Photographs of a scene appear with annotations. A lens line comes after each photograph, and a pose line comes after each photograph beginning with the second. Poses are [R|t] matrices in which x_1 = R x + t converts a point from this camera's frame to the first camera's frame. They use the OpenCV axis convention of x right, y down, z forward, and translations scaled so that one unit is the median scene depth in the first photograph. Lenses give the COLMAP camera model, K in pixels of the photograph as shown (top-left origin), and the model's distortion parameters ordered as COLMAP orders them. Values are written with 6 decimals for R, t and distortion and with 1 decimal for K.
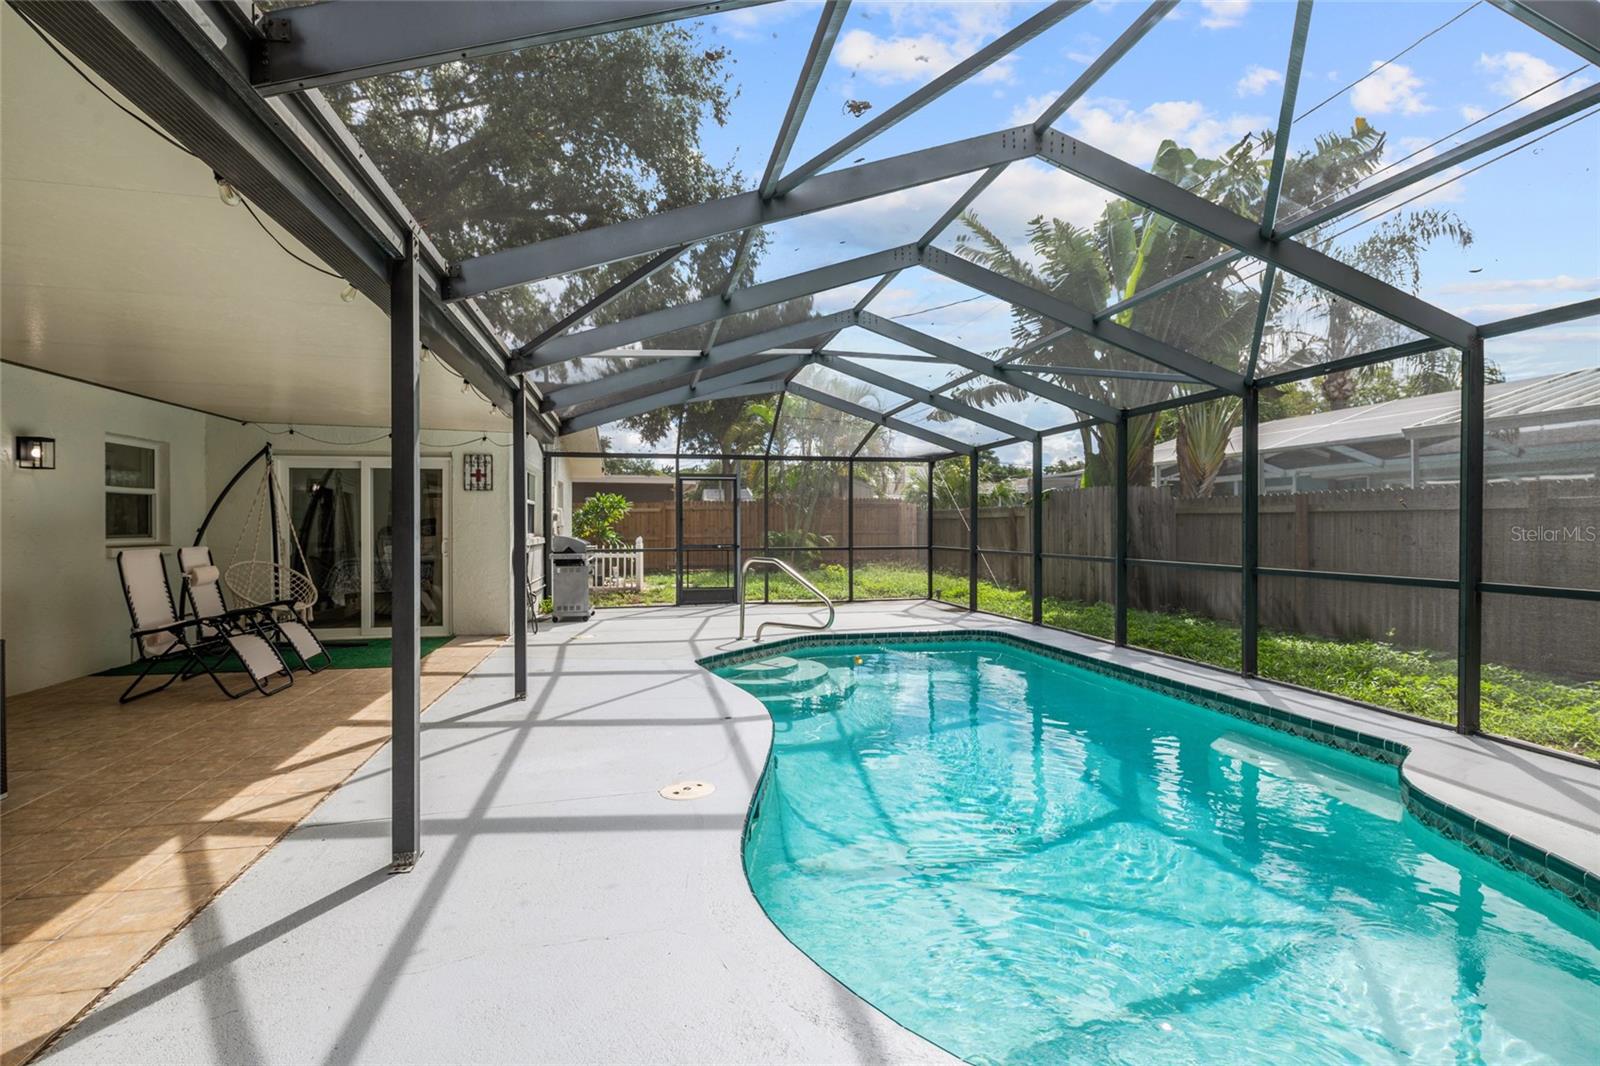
lens RADIAL K [[791.1, 0, 804.1], [0, 791.1, 527.3], [0, 0, 1]] dist [0.006638, -0.006565]
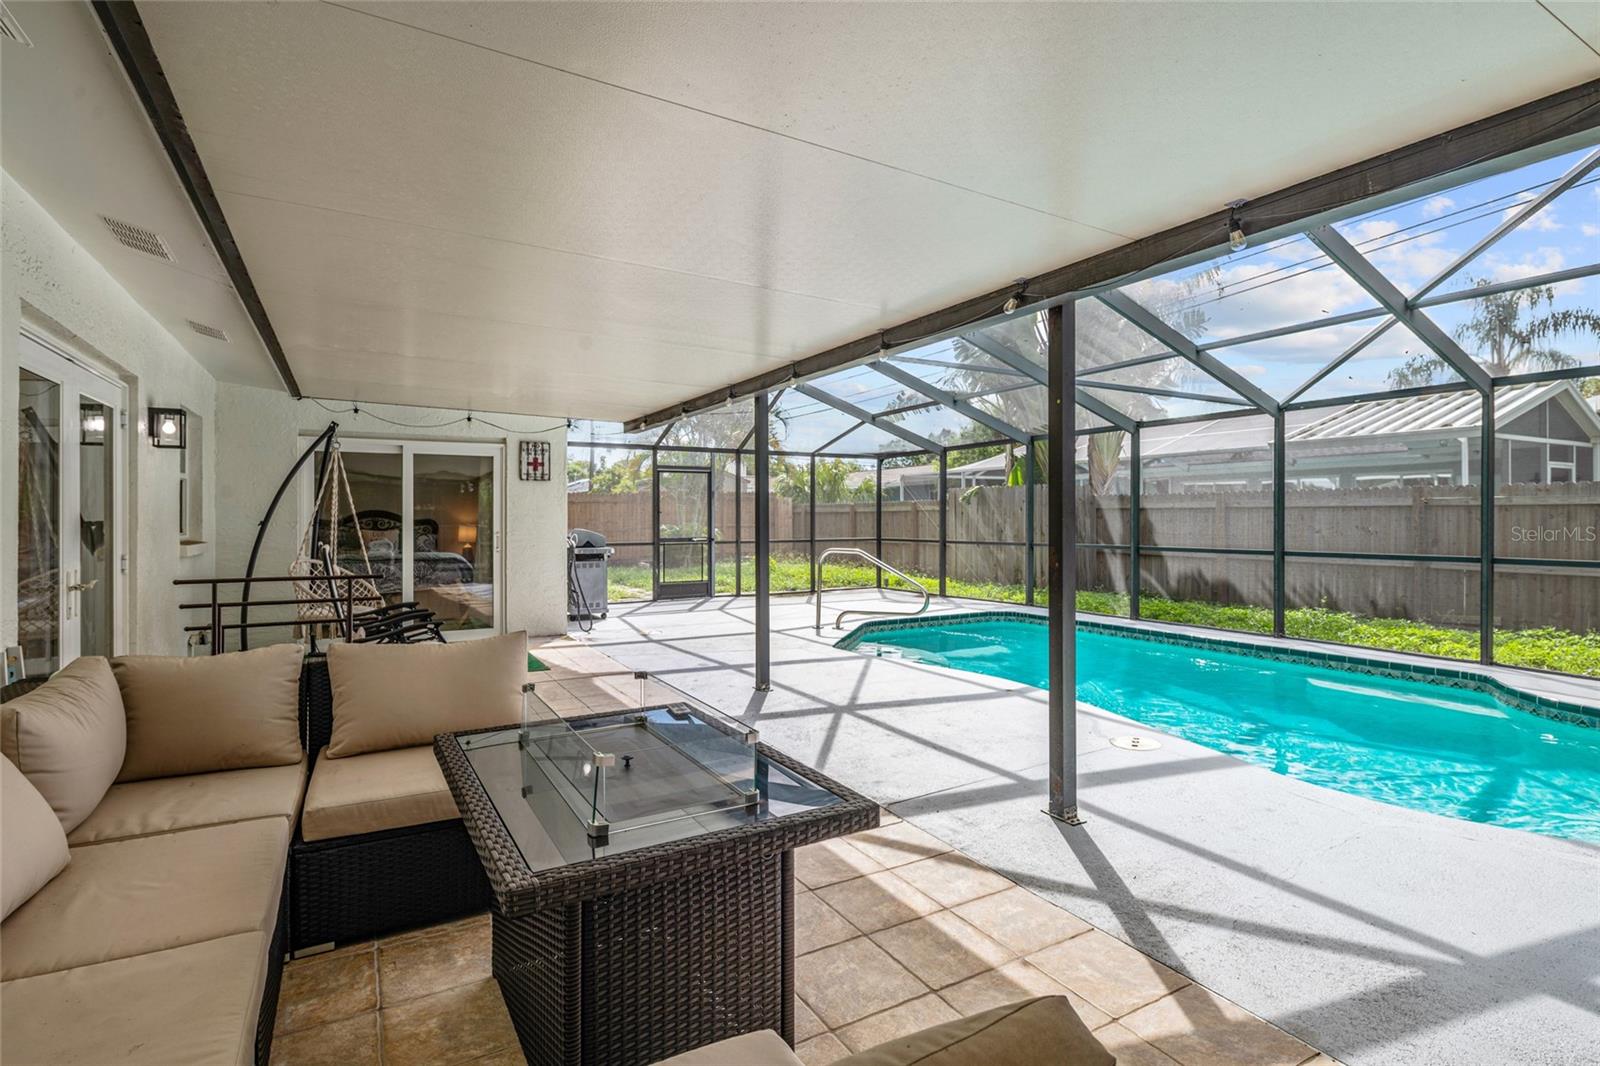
lens RADIAL K [[791.1, 0, 789.5], [0, 791.1, 537.5], [0, 0, 1]] dist [0.006638, -0.006565]
pose [[0.952274, -0.007097, 0.305163, -0.484990], [0.001004, 0.999797, 0.020117, 0.002360], [-0.305243, -0.018851, 0.952088, 0.024578]]
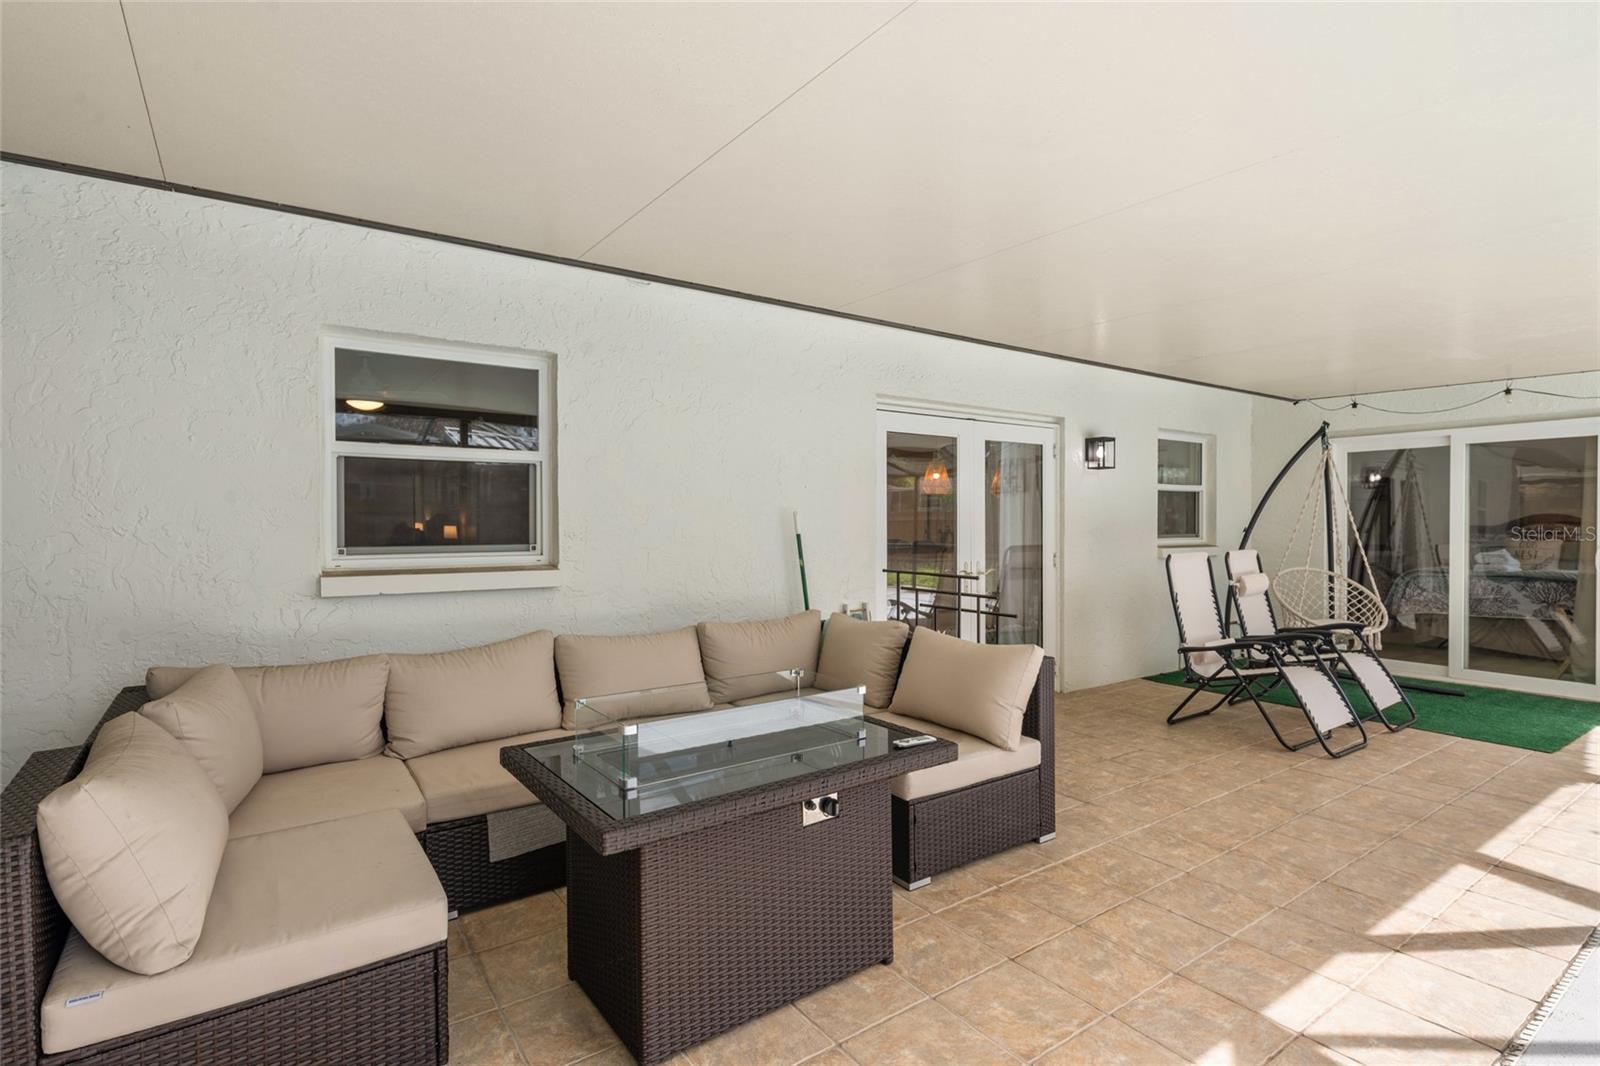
lens RADIAL K [[791.1, 0, 801.2], [0, 791.1, 528.3], [0, 0, 1]] dist [0.006638, -0.006565]
pose [[0.406062, 0.007374, -0.913816, -0.161068], [-0.002660, 0.999973, 0.006887, -0.003099], [0.913842, -0.000366, 0.406071, 0.192882]]
